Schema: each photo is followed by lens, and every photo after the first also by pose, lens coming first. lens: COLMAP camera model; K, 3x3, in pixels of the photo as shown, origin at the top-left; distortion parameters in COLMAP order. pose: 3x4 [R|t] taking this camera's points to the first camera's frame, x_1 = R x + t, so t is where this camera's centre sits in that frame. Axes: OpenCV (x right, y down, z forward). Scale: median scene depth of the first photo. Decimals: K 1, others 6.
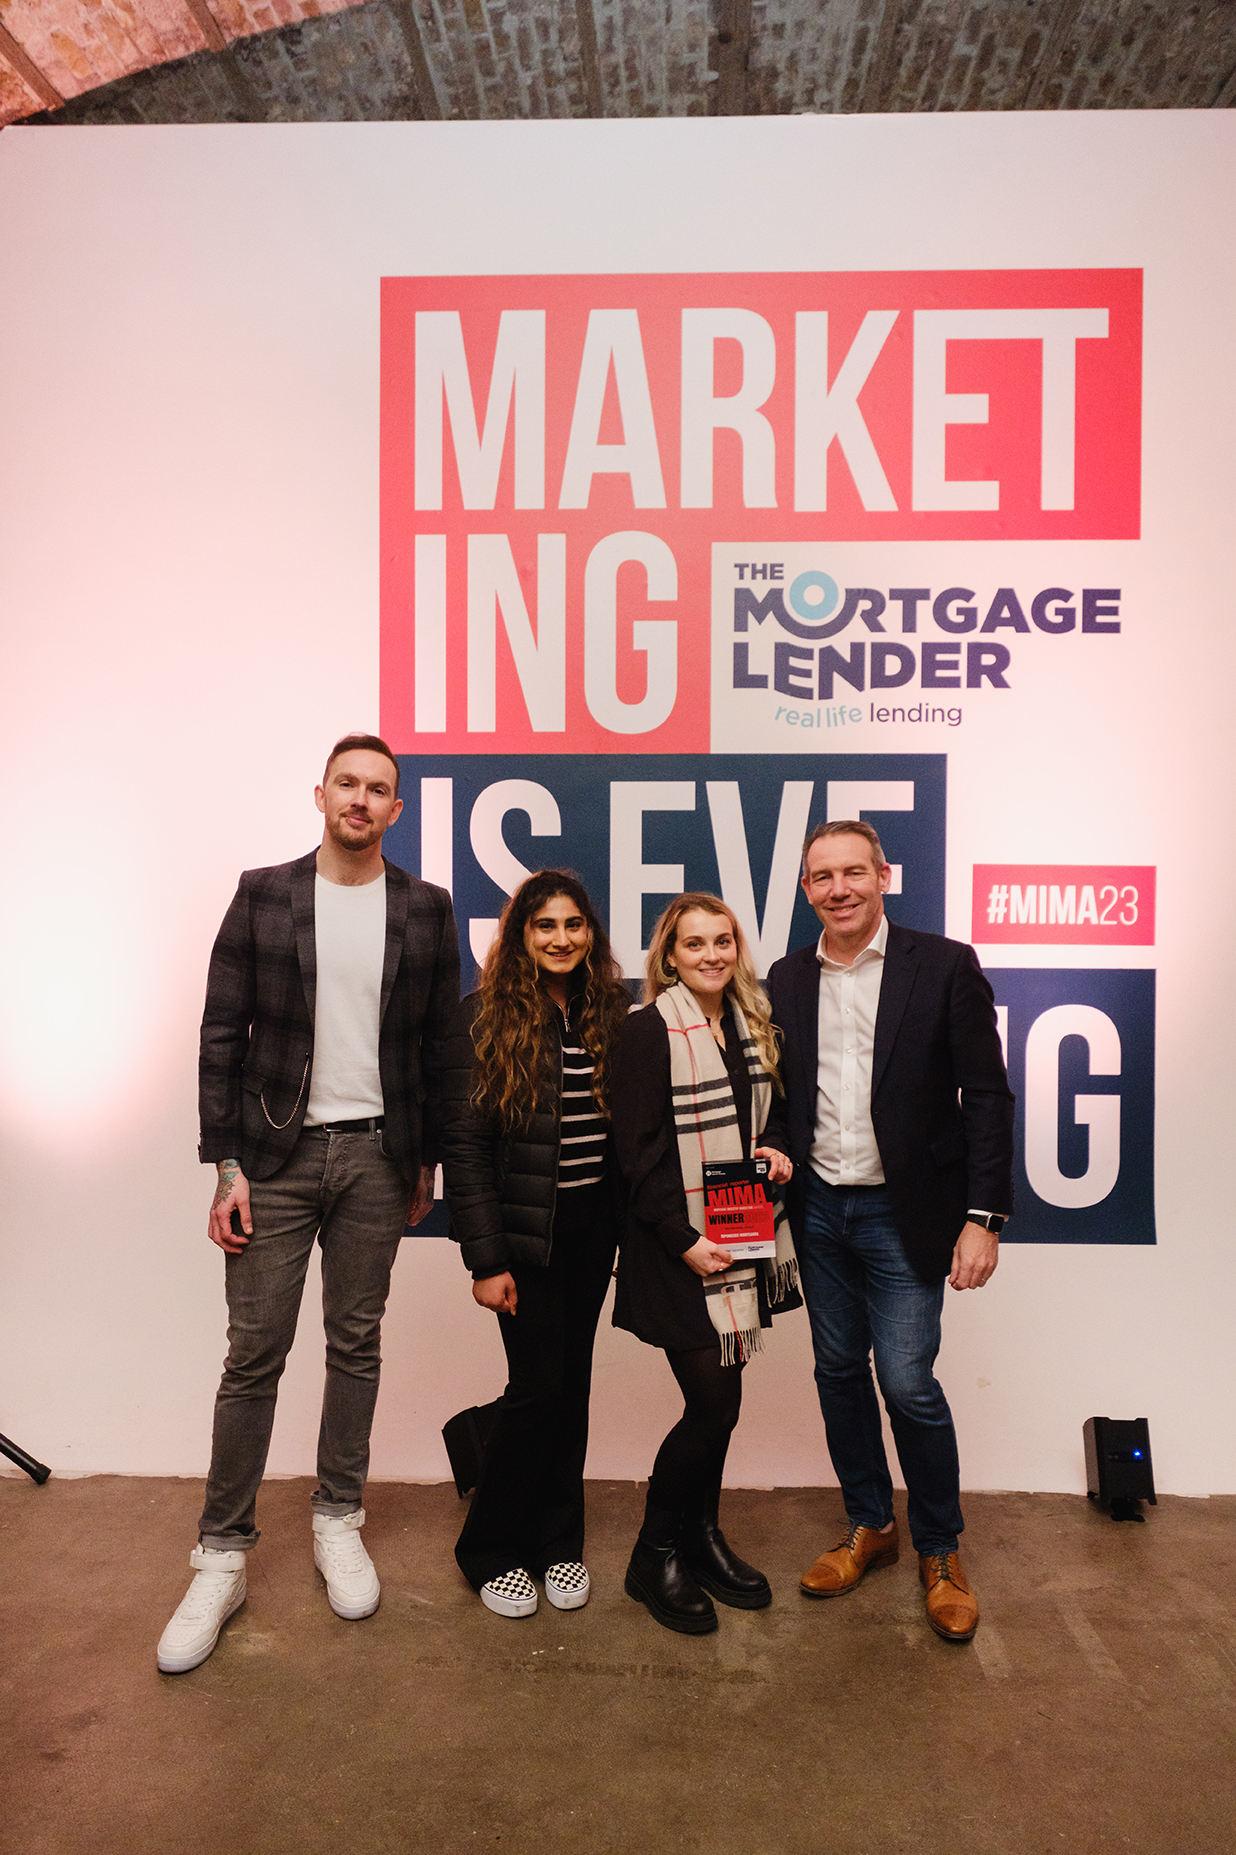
lens RADIAL K [[1075.6, 0, 620.5], [0, 1075.6, 924.2], [0, 0, 1]] dist [-0.001521, 0.001278]
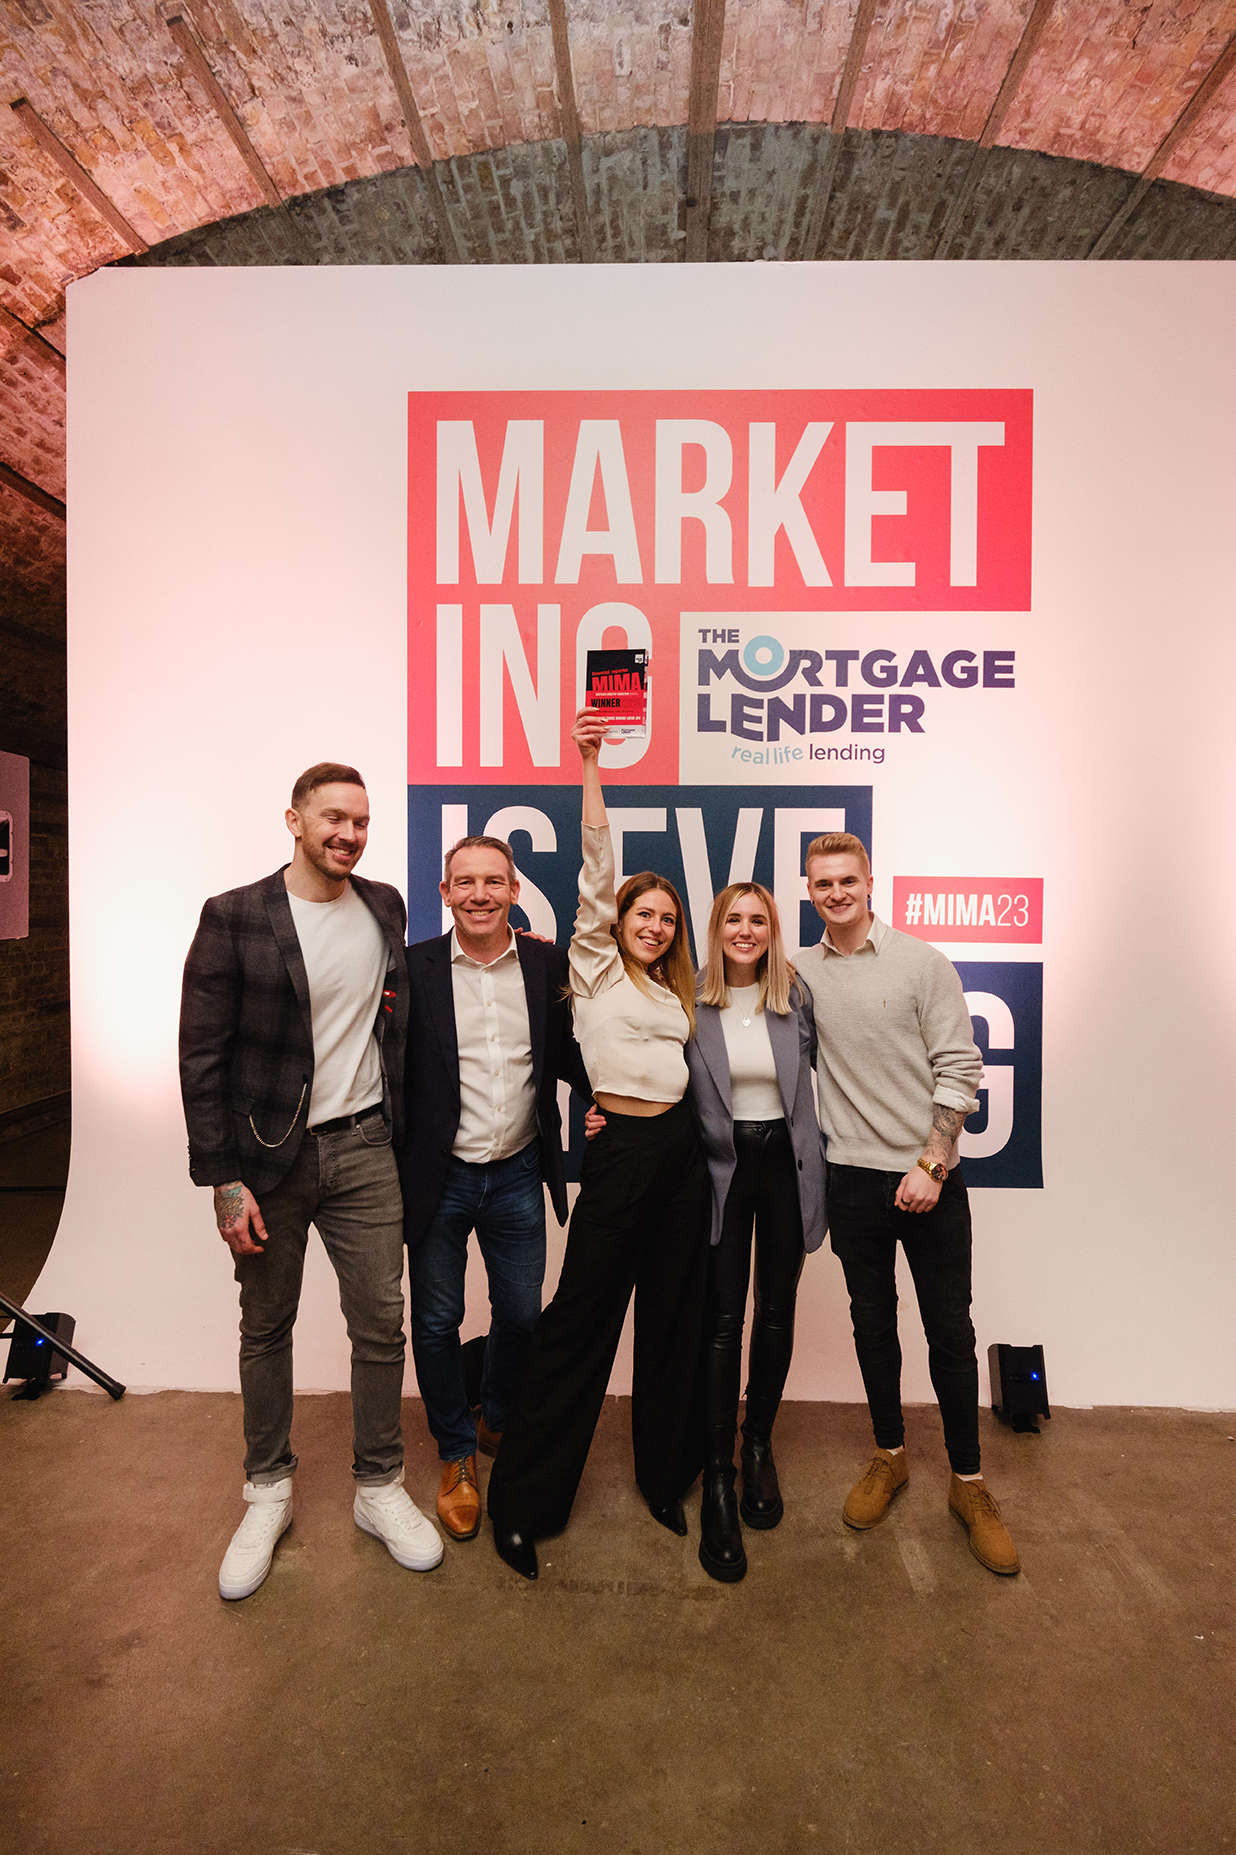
lens RADIAL K [[811.0, 0, 620.2], [0, 811.0, 901.5], [0, 0, 1]] dist [-0.002590, -0.000186]
pose [[0.999953, 0.000869, 0.009624, 0.008313], [-0.000881, 0.999999, 0.001158, -0.027864], [-0.009623, -0.001166, 0.999953, 0.082060]]
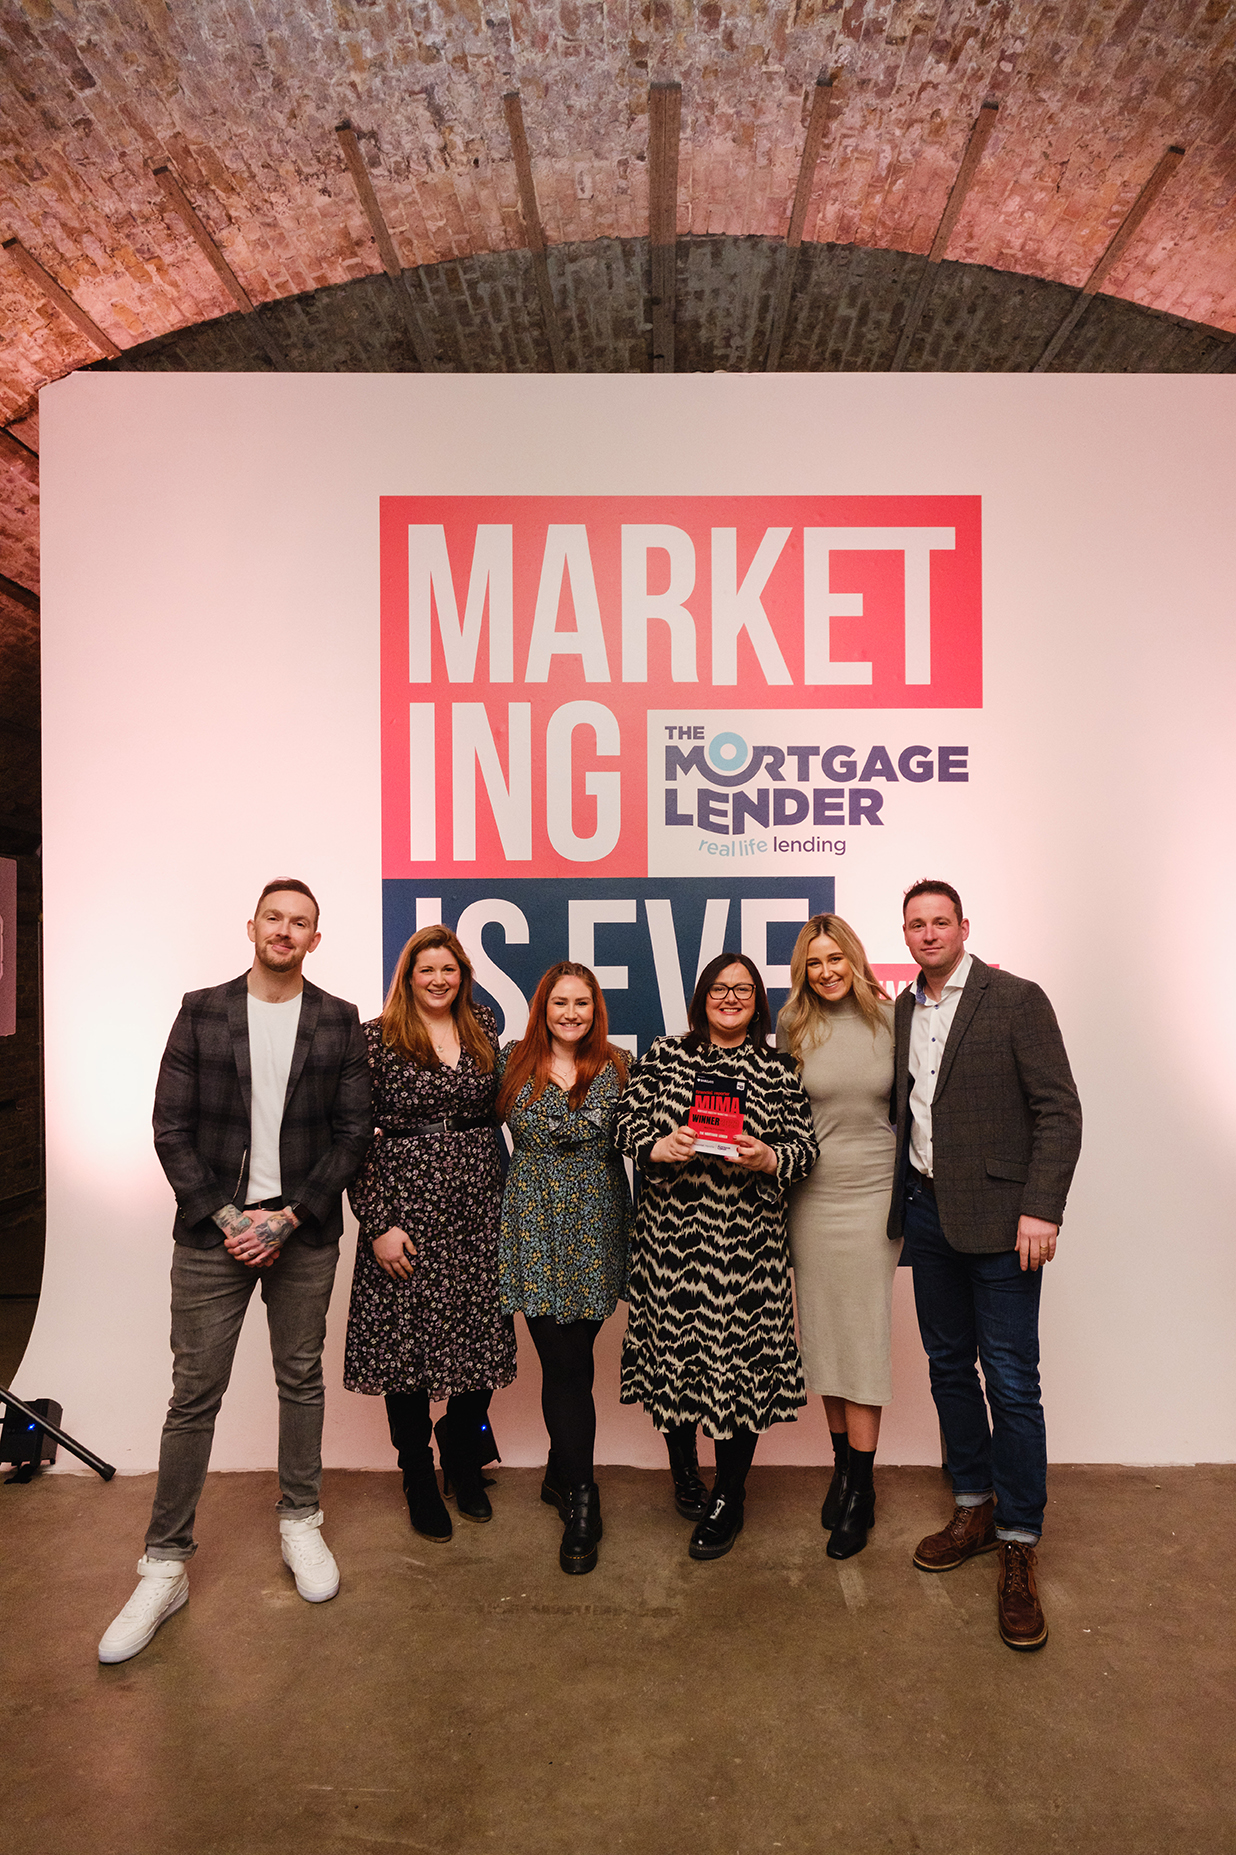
lens RADIAL K [[948.6, 0, 637.0], [0, 948.6, 955.9], [0, 0, 1]] dist [0.009795, -0.006040]
pose [[0.999345, -0.010066, 0.034756, 0.031651], [0.010704, 0.999777, -0.018200, -0.046767], [-0.034565, 0.018560, 0.999230, -0.104373]]
